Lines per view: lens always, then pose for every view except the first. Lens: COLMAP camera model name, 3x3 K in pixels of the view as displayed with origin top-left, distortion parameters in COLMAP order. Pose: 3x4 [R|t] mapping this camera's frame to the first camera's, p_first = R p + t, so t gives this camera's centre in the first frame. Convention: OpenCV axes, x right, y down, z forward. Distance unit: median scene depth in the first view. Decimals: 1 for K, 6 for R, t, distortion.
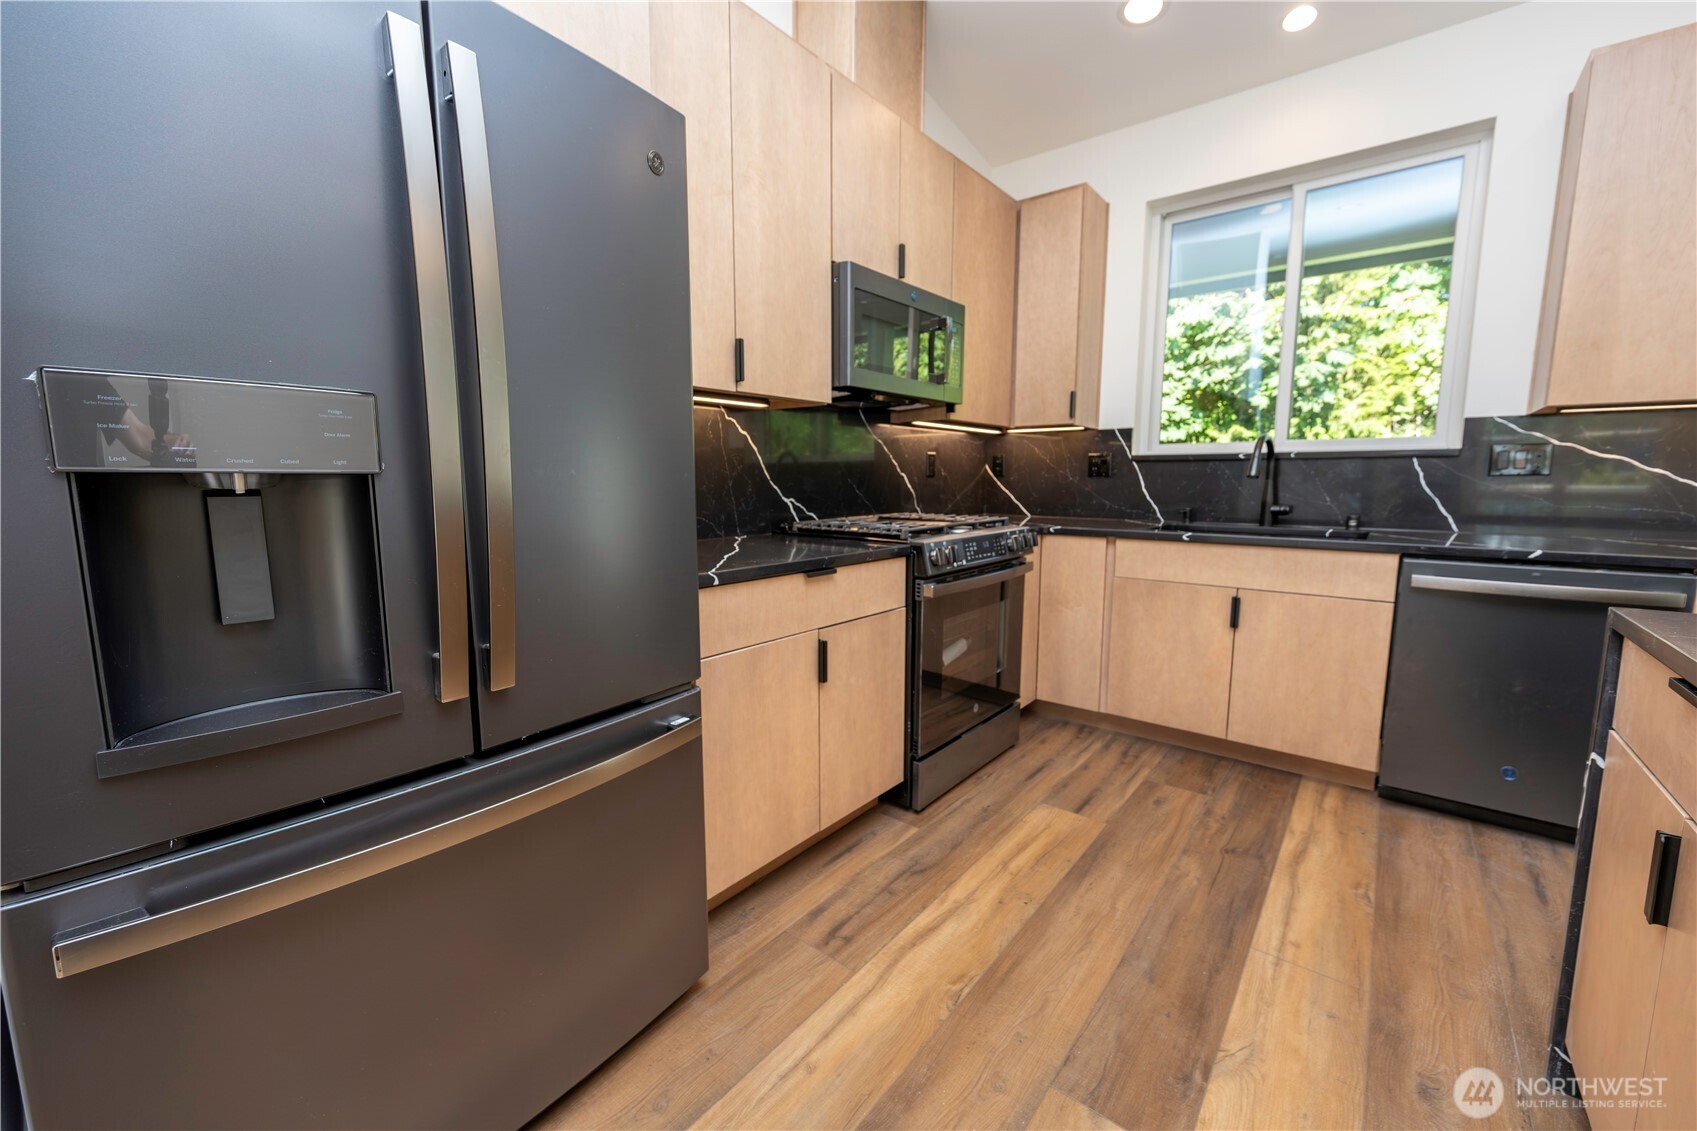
lens RADIAL K [[668.4, 0, 851.7], [0, 668.4, 564.5], [0, 0, 1]] dist [-0.002052, -0.000335]
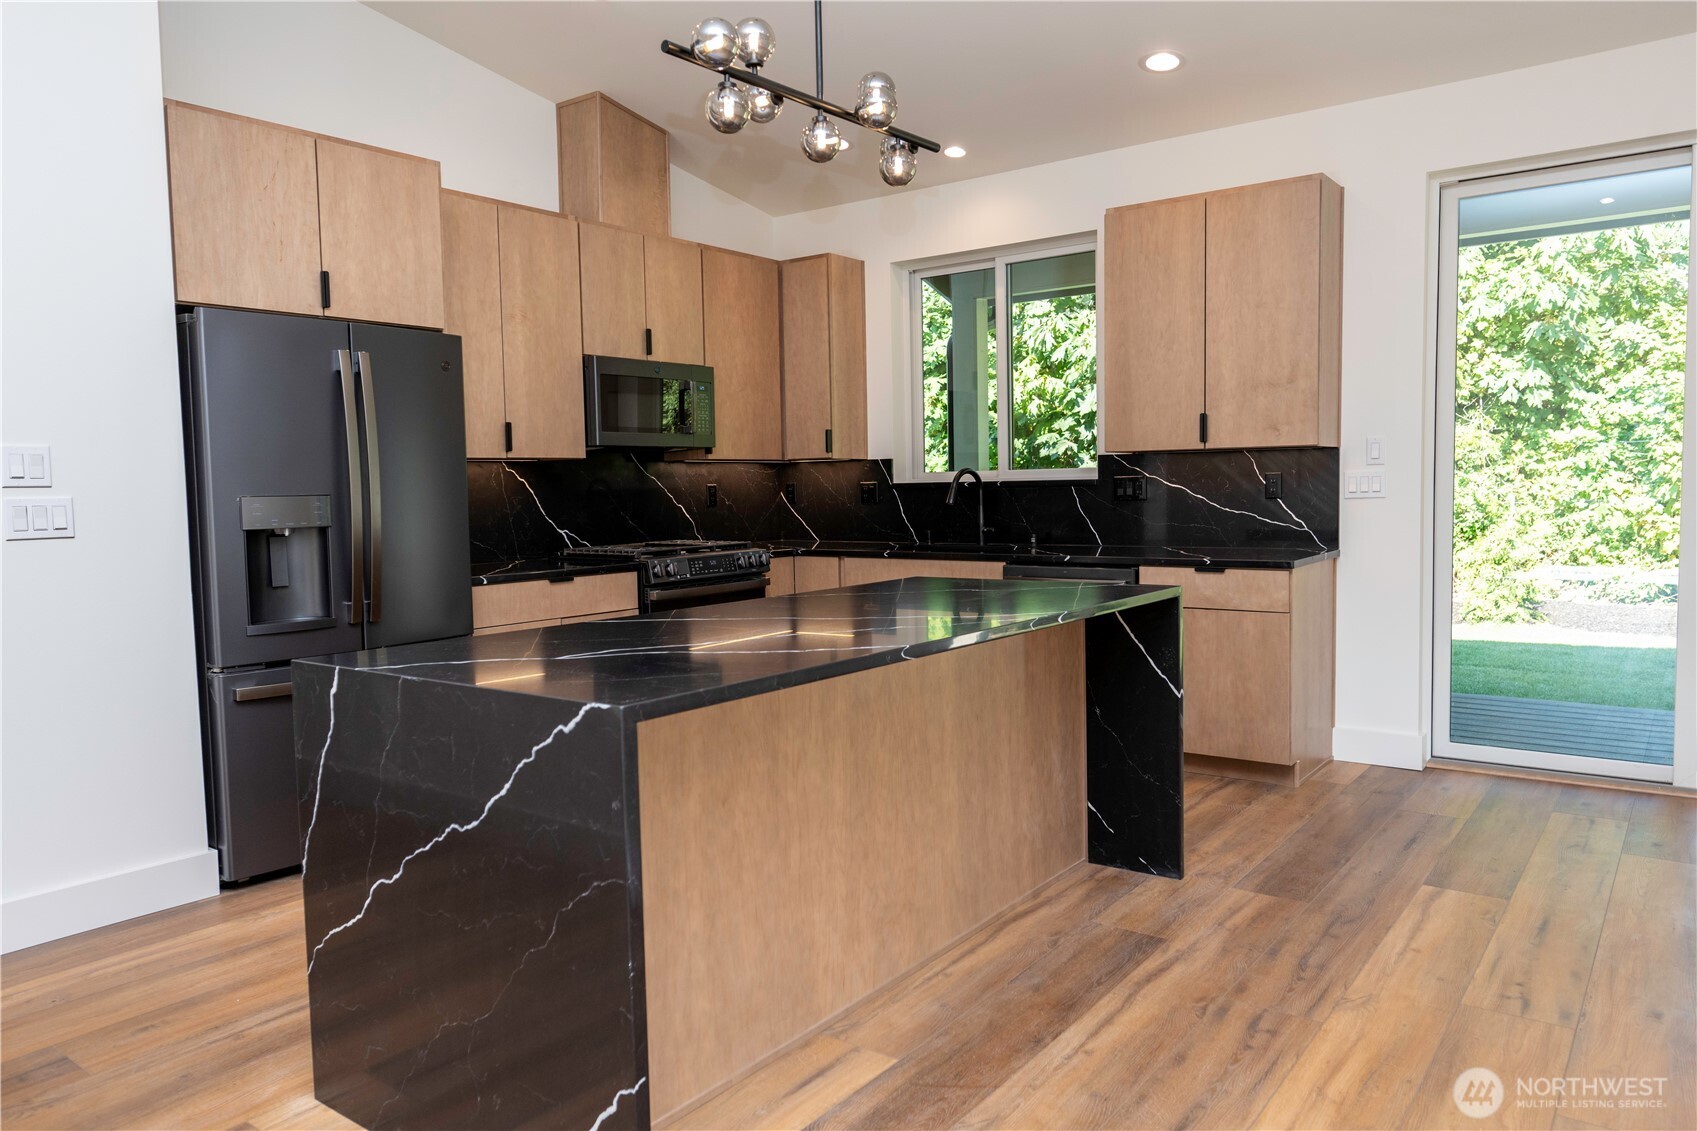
lens RADIAL K [[1148.3, 0, 855.8], [0, 1148.3, 565.4], [0, 0, 1]] dist [-0.008191, 0.010261]
pose [[0.999211, -0.021740, 0.033224, 0.435566], [0.023671, 0.997984, -0.058882, 0.121179], [-0.031877, 0.059622, 0.997712, -1.311857]]
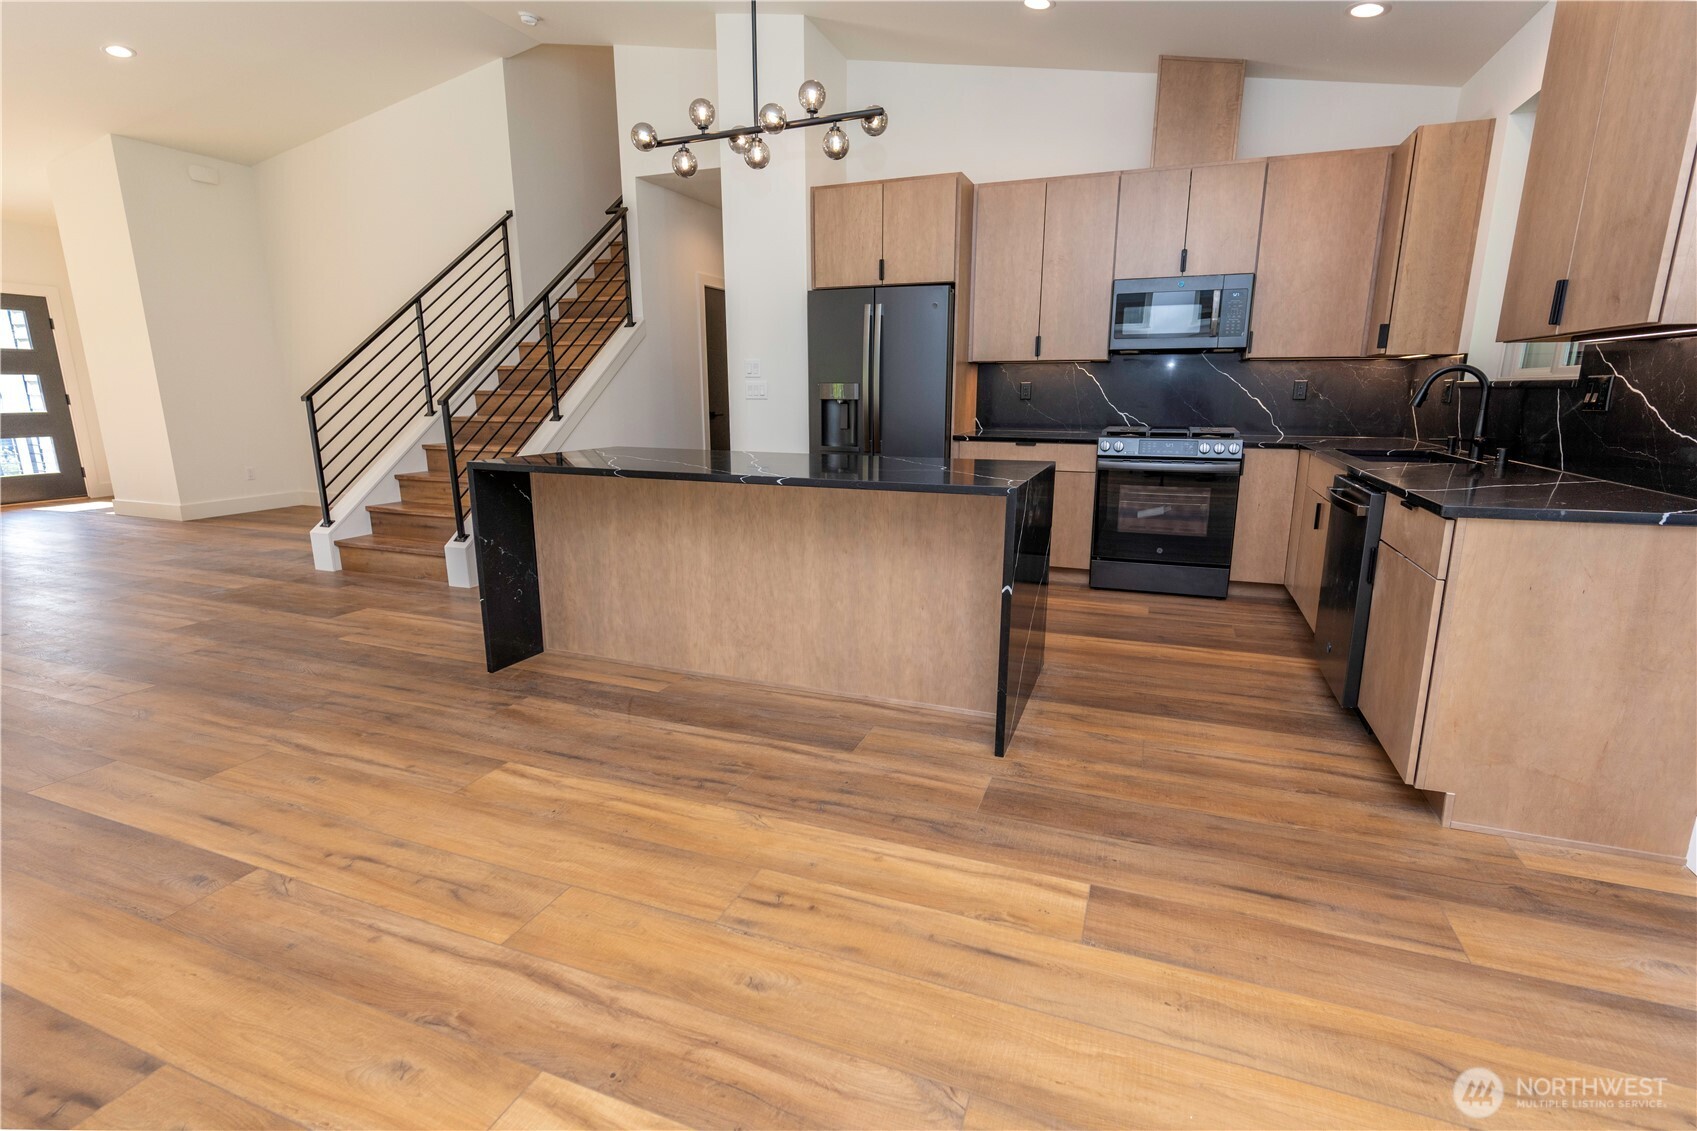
lens RADIAL K [[769.1, 0, 845.0], [0, 769.1, 569.1], [0, 0, 1]] dist [-0.002314, 0.001153]
pose [[0.311126, 0.219382, -0.924701, 1.861274], [-0.122334, 0.974142, 0.189951, 0.004651], [0.942462, 0.054024, 0.329919, -0.339298]]
